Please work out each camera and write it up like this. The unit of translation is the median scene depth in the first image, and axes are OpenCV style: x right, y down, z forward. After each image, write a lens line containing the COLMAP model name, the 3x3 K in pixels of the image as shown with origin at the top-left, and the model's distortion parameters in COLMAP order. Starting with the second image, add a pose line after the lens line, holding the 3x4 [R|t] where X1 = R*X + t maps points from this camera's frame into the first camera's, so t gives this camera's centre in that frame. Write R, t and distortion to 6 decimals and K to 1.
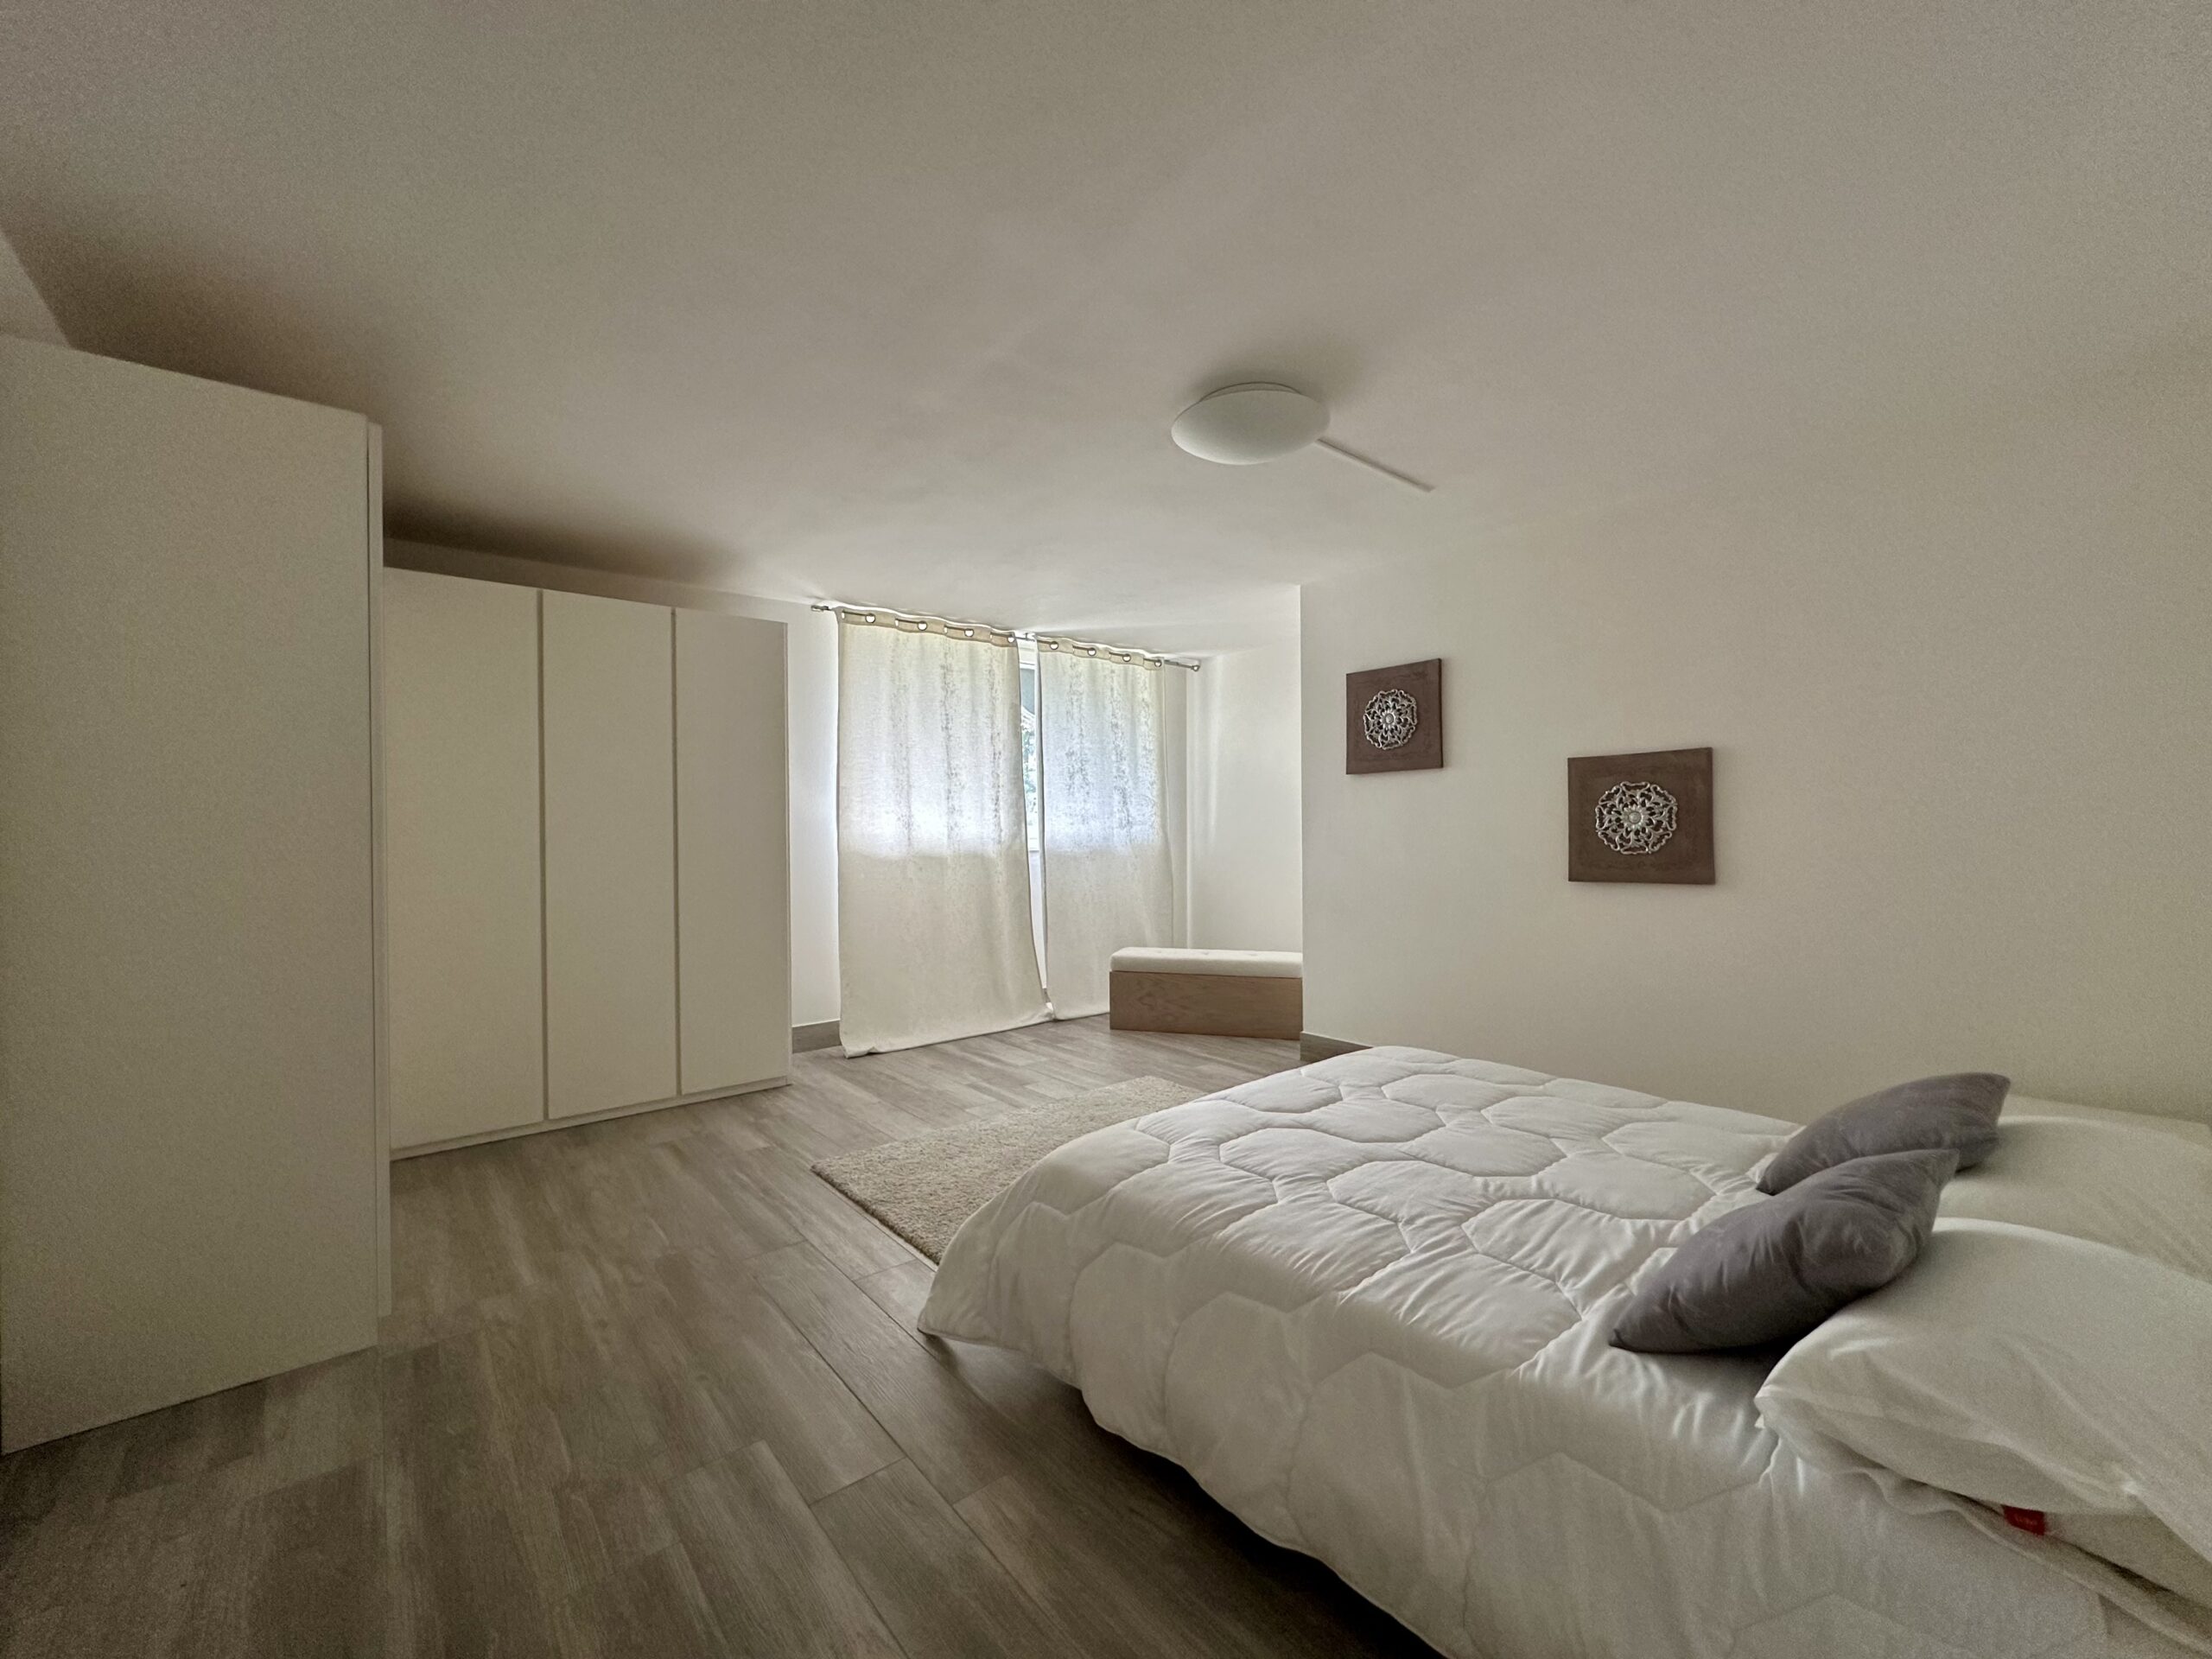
lens RADIAL K [[881.3, 0, 1110.4], [0, 881.3, 830.5], [0, 0, 1]] dist [-0.003777, 0.000805]
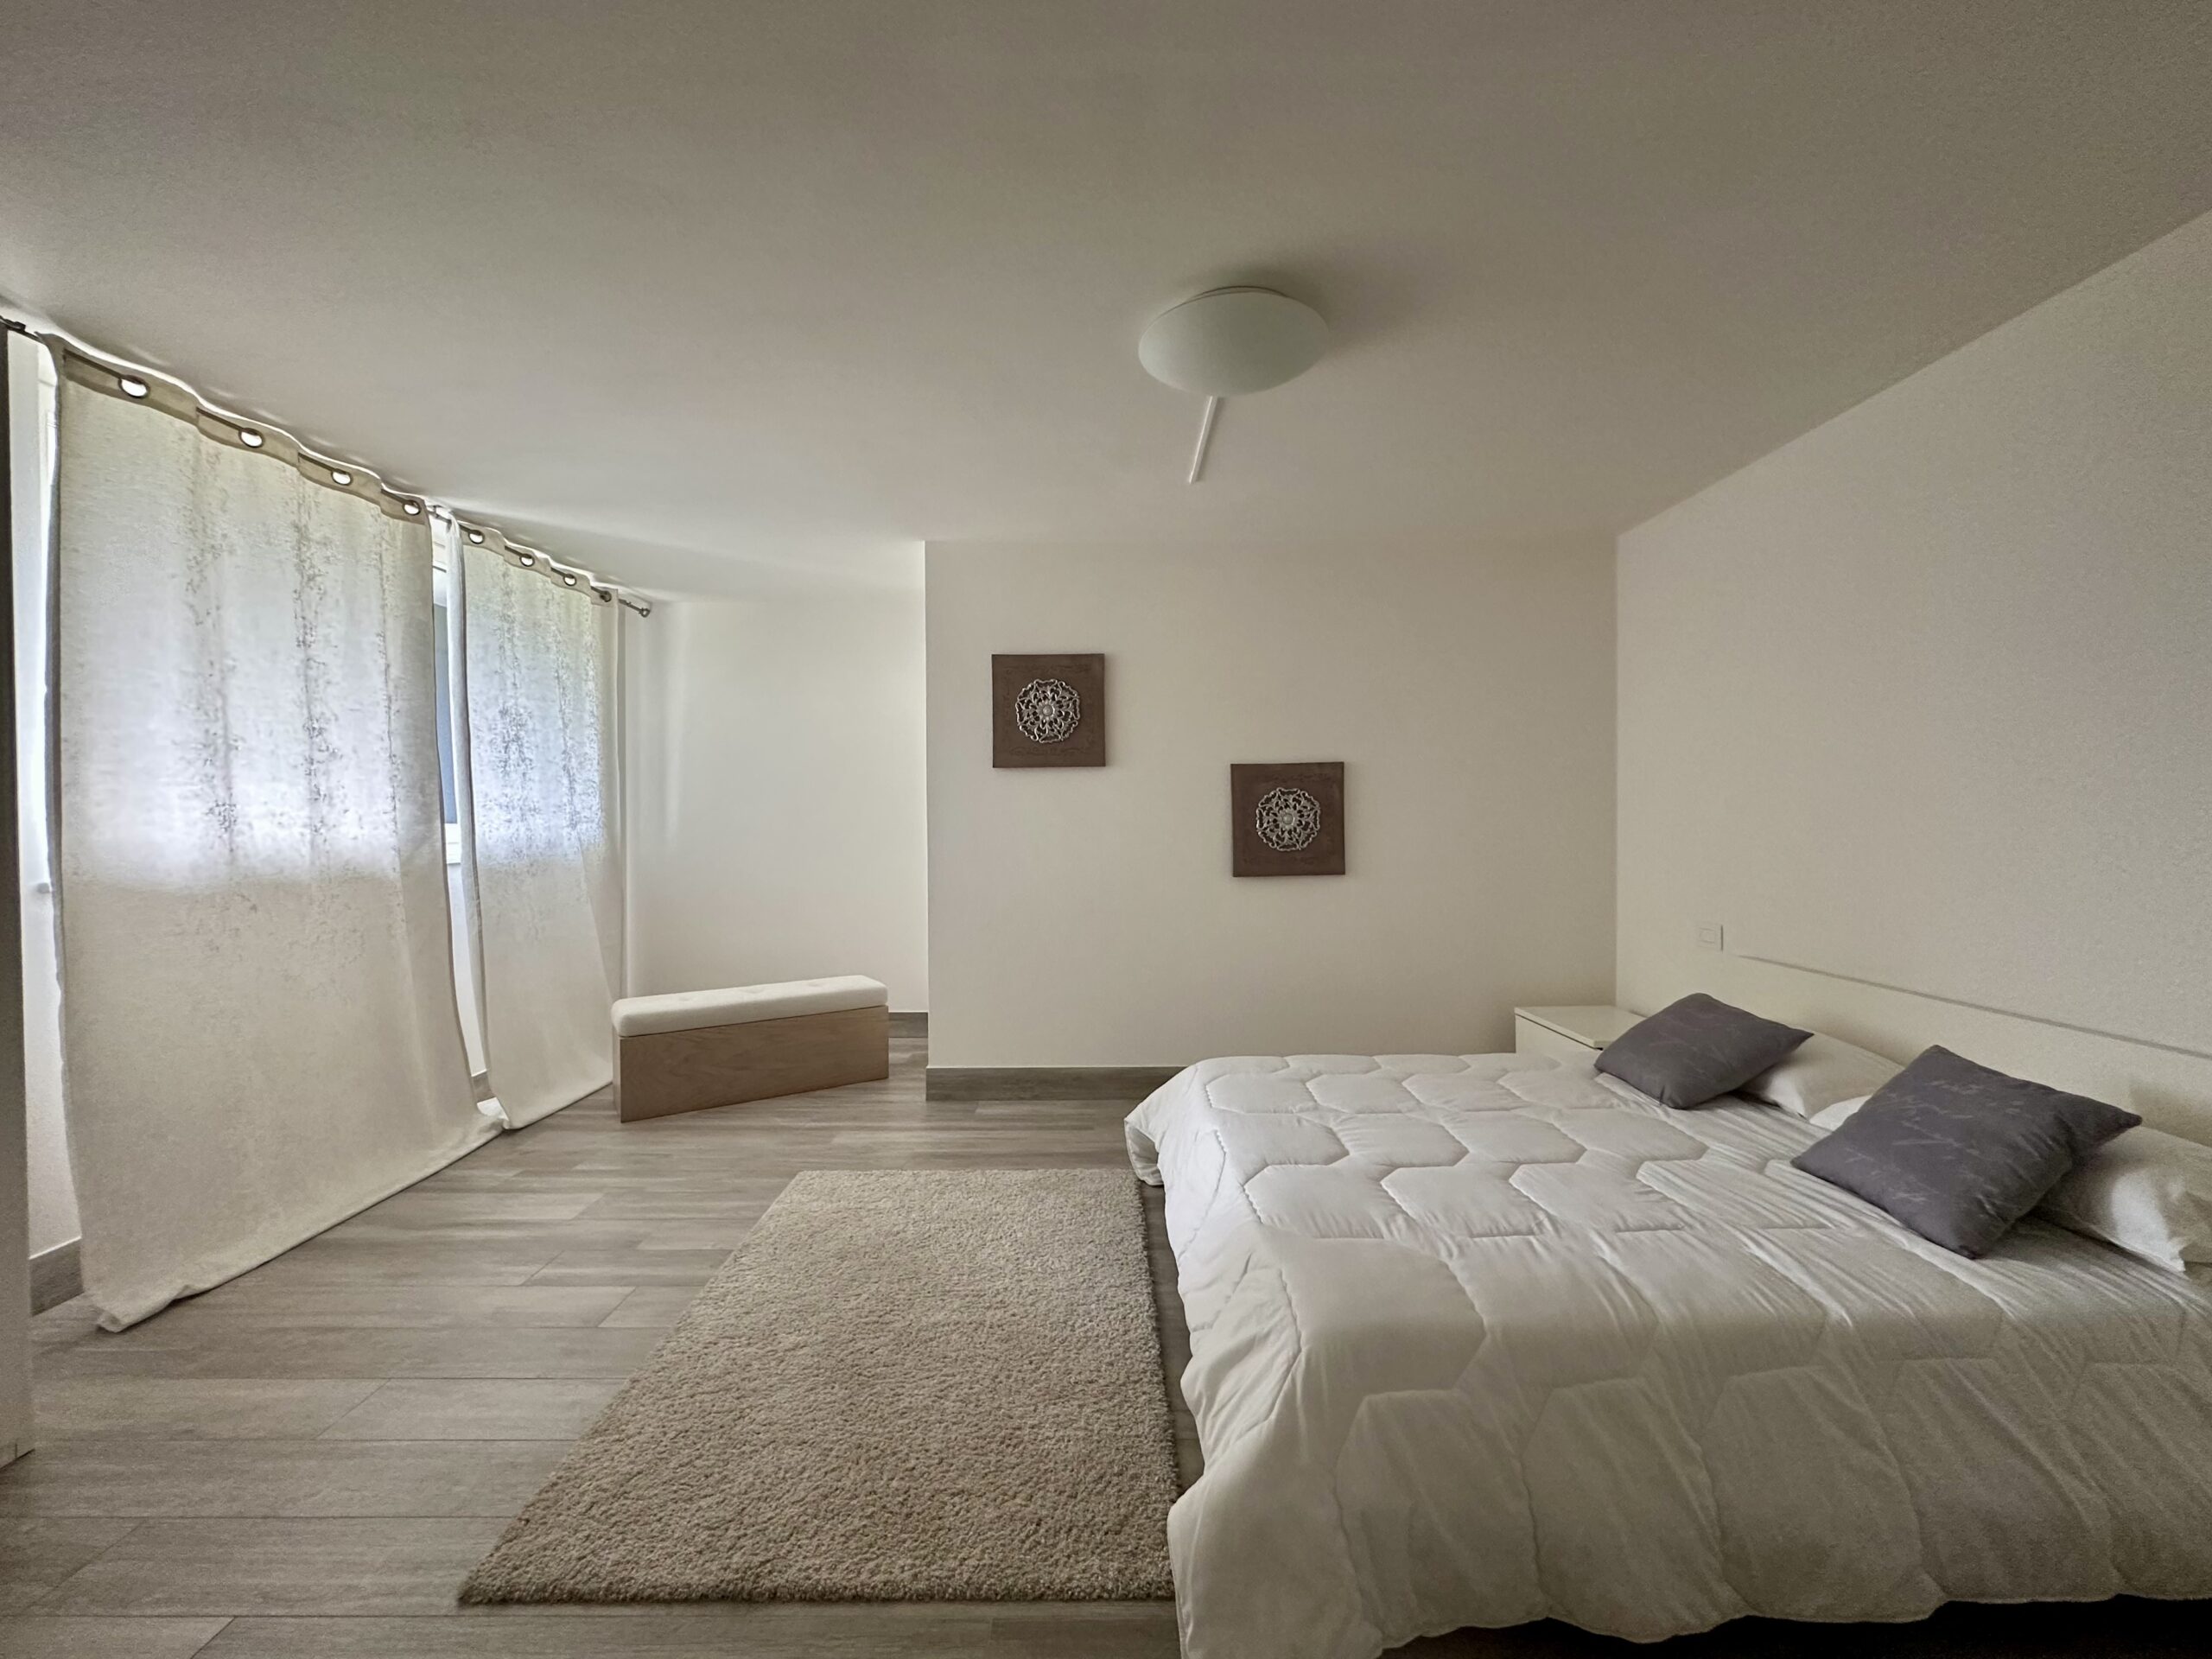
lens RADIAL K [[881.3, 0, 1103.0], [0, 881.3, 826.0], [0, 0, 1]] dist [-0.003777, 0.000805]
pose [[0.647400, -0.000471, 0.762150, -0.305778], [0.000832, 1.000000, -0.000089, -0.004002], [-0.762150, 0.000691, 0.647400, 0.305092]]
